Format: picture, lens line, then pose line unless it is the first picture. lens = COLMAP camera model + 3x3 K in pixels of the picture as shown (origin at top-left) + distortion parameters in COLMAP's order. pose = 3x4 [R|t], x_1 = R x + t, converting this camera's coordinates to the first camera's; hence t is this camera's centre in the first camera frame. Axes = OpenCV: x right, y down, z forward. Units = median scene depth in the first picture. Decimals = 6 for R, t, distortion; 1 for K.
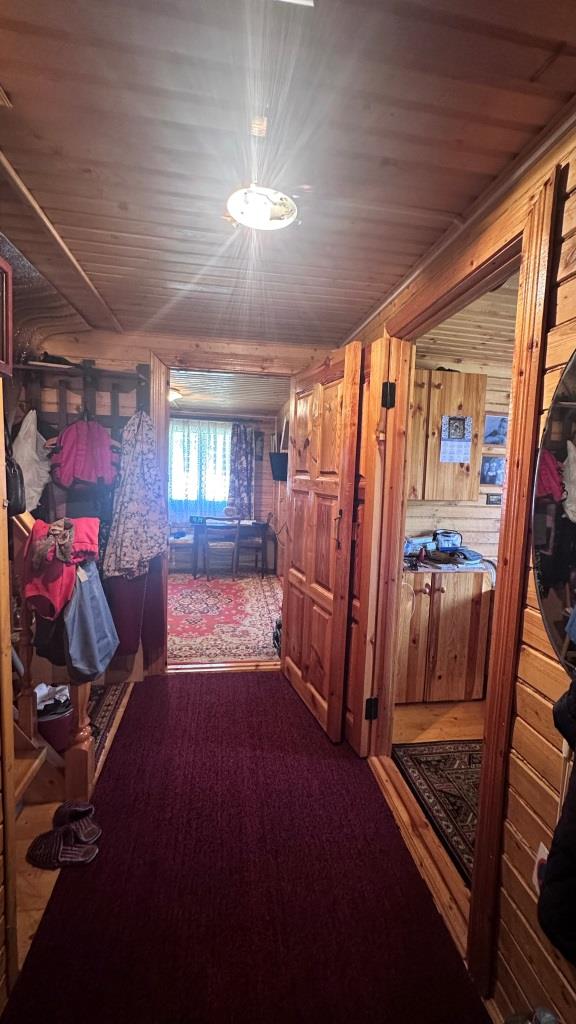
lens RADIAL K [[408.1, 0, 288.0], [0, 408.1, 512.0], [0, 0, 1]] dist [-0.003668, 0.000494]
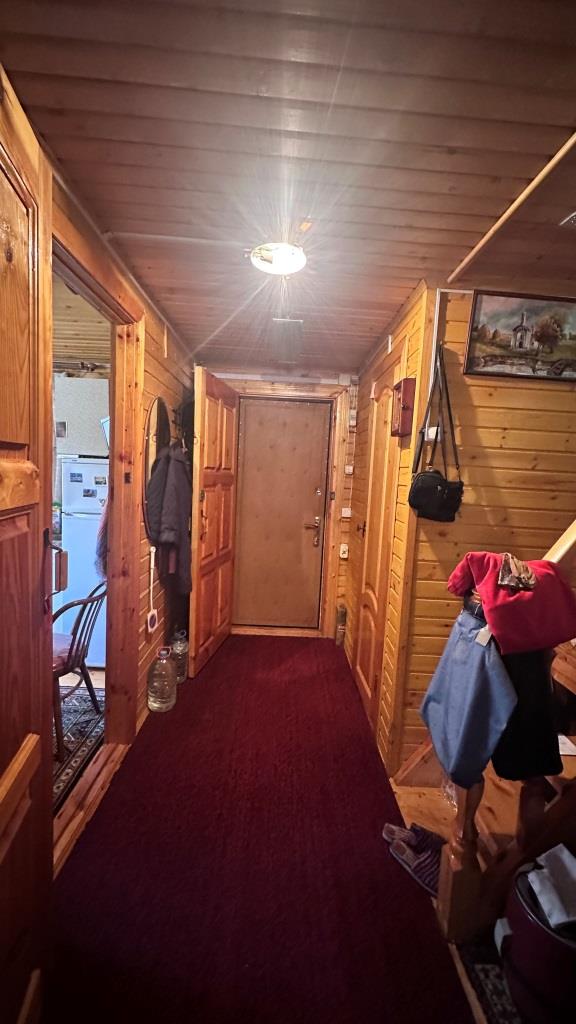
lens RADIAL K [[408.1, 0, 288.0], [0, 408.1, 512.0], [0, 0, 1]] dist [-0.003668, 0.000494]
pose [[-0.987065, -0.101744, 0.123898, -0.277797], [-0.077477, 0.979308, 0.186957, -0.186998], [-0.140356, 0.174940, -0.974524, 2.014831]]
